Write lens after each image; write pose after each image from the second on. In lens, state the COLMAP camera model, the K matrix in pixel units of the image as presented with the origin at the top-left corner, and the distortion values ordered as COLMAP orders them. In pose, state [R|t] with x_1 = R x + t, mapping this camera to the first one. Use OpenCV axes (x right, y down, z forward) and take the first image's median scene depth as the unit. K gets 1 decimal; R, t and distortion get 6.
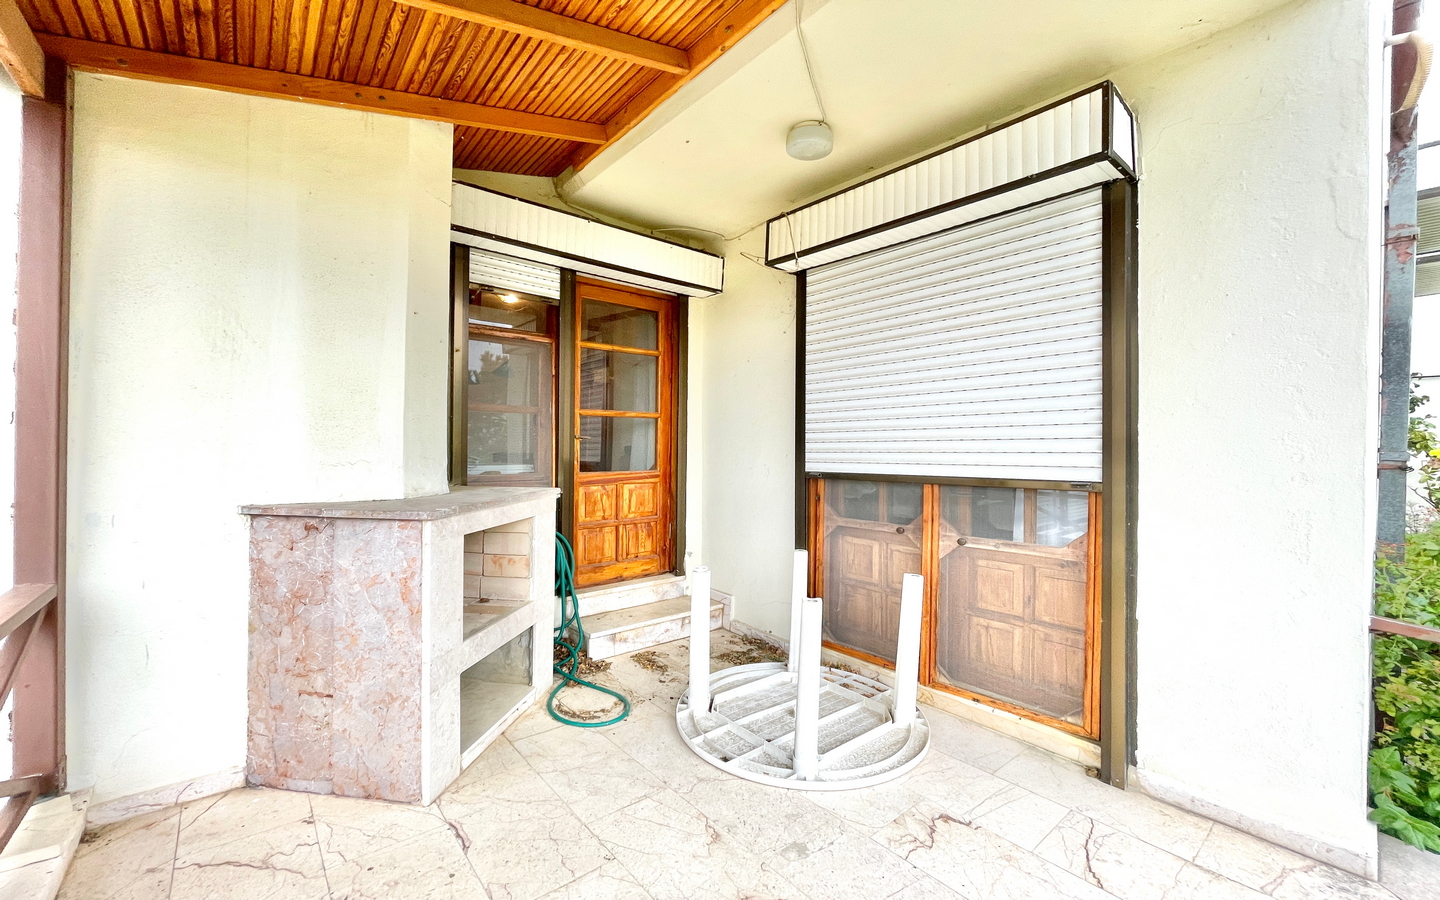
lens RADIAL K [[583.0, 0, 720.4], [0, 583.0, 453.0], [0, 0, 1]] dist [-0.002737, -0.000460]
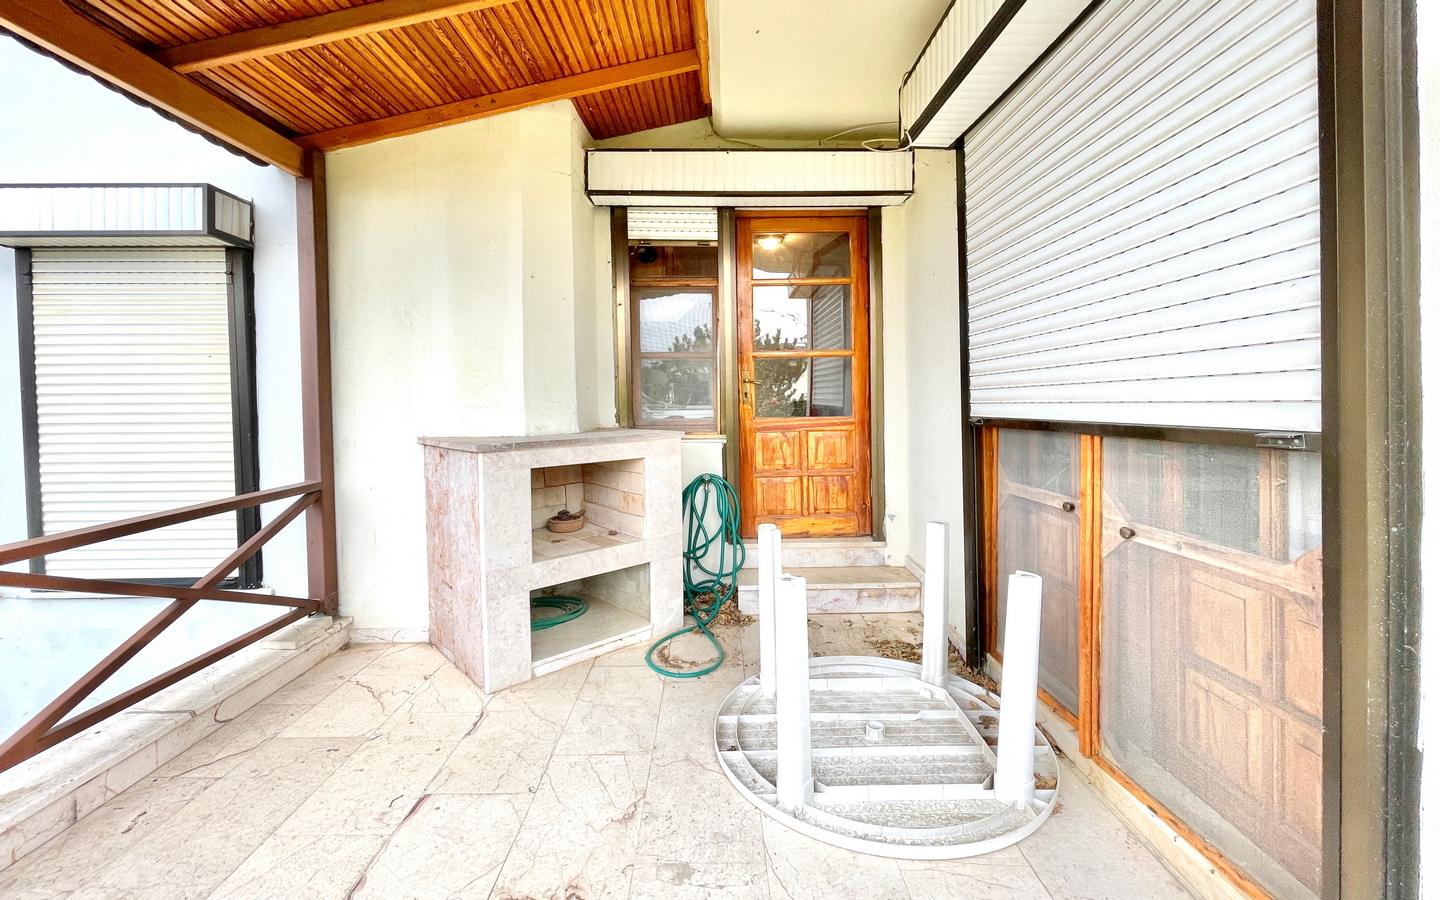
lens RADIAL K [[611.9, 0, 712.9], [0, 611.9, 415.1], [0, 0, 1]] dist [-0.008437, -0.000210]
pose [[0.772303, 0.001116, -0.635253, 0.435529], [0.010746, 0.999832, 0.014821, 0.017400], [0.635163, -0.018273, 0.772162, 0.234413]]
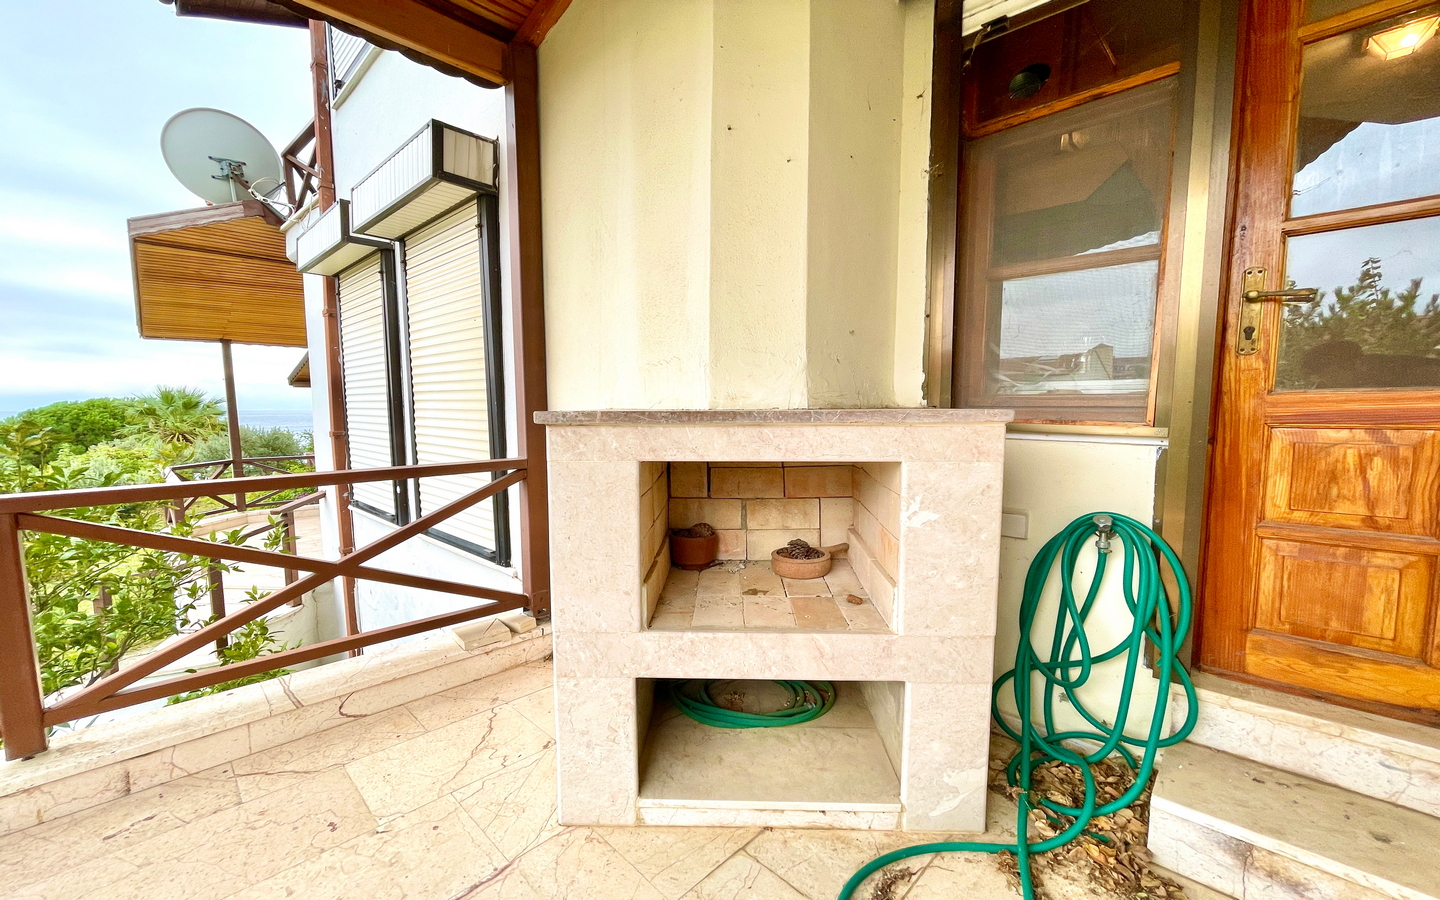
lens RADIAL K [[573.5, 0, 719.8], [0, 573.5, 465.8], [0, 0, 1]] dist [-0.002234, -0.000169]
pose [[0.104773, 0.093854, -0.990058, 0.122576], [-0.010459, 0.995586, 0.093272, 0.065840], [0.994441, 0.000582, 0.105292, 0.766410]]
